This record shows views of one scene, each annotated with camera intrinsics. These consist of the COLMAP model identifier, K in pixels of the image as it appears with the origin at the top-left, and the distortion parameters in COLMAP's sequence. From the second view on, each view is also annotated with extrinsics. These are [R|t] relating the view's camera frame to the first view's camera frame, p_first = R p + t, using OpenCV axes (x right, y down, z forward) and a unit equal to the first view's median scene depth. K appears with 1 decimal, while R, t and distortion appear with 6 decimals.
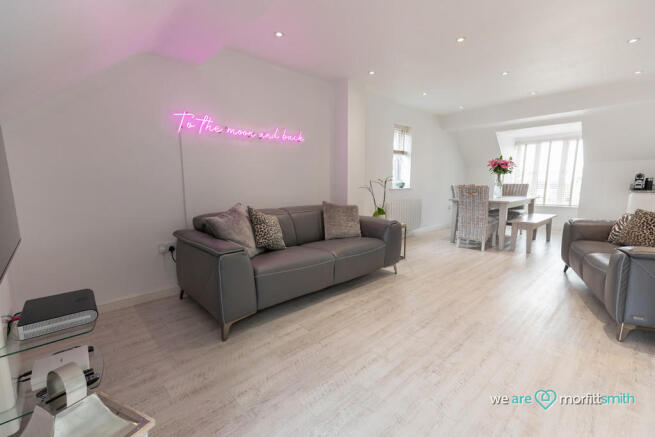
lens RADIAL K [[283.5, 0, 325.5], [0, 283.5, 221.6], [0, 0, 1]] dist [0.001699, -0.000003]
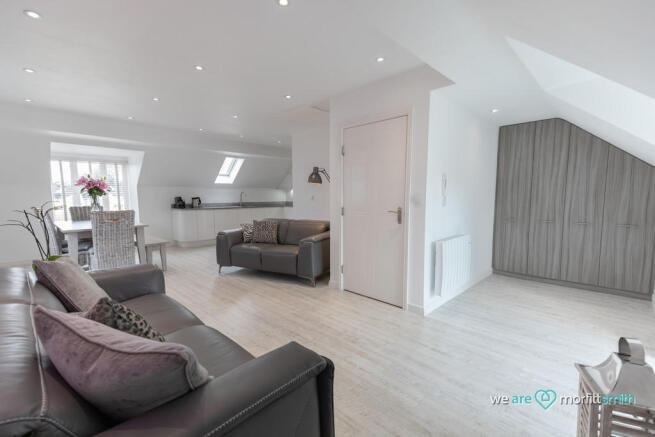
lens RADIAL K [[283.5, 0, 325.6], [0, 283.5, 220.5], [0, 0, 1]] dist [0.001699, -0.000003]
pose [[-0.060483, -0.082383, 0.994764, -0.801610], [0.148289, 0.984788, 0.090573, -0.177871], [-0.987093, 0.152991, -0.047347, 0.915064]]
